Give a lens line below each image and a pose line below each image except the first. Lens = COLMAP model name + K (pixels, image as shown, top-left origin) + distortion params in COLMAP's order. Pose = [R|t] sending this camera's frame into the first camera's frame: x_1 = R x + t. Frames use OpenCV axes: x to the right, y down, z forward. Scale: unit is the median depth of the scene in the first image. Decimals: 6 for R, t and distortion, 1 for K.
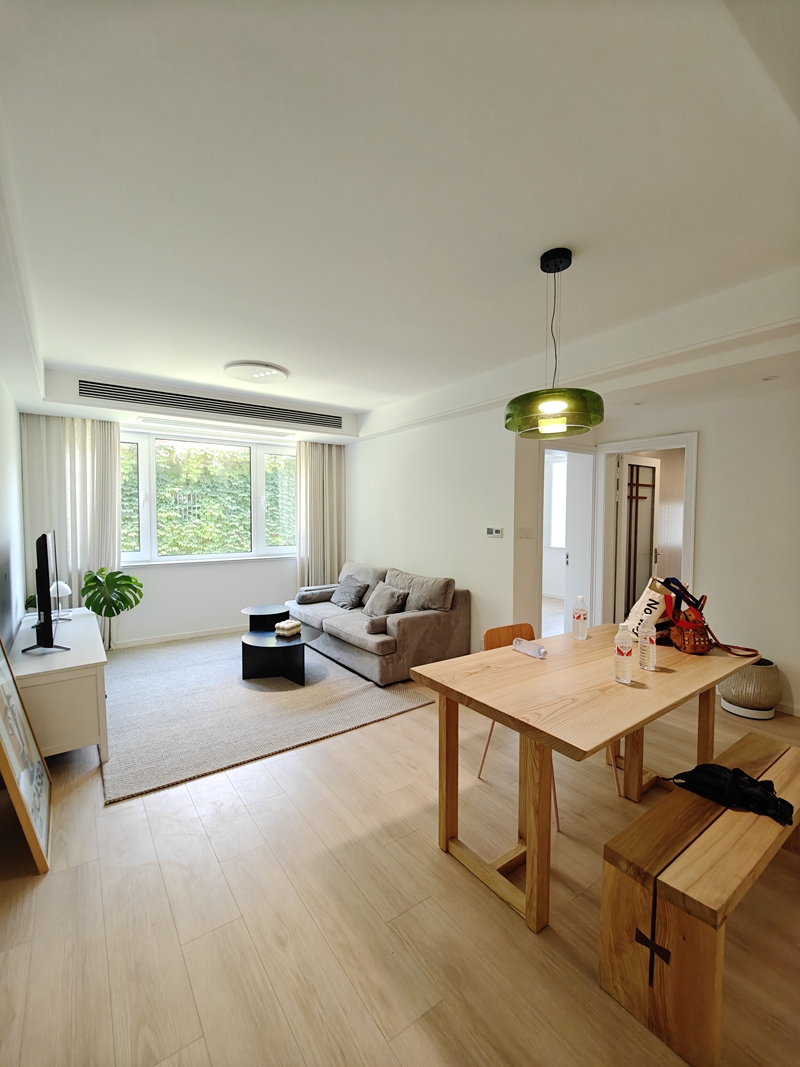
lens RADIAL K [[465.7, 0, 402.7], [0, 465.7, 536.6], [0, 0, 1]] dist [0.010660, -0.004419]
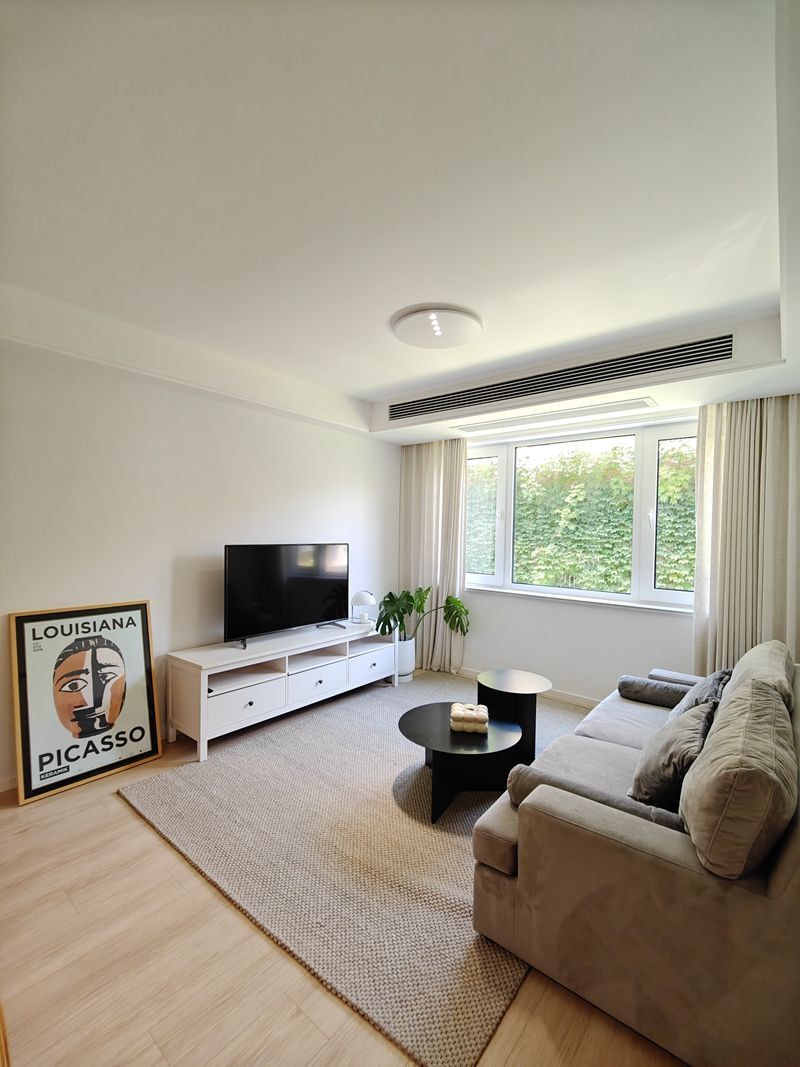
lens RADIAL K [[465.7, 0, 401.6], [0, 465.7, 539.3], [0, 0, 1]] dist [0.010660, -0.004419]
pose [[0.256206, 0.019100, -0.966434, 0.263064], [-0.066332, 0.997795, 0.002135, -0.028456], [0.964344, 0.063558, 0.256908, 0.600207]]
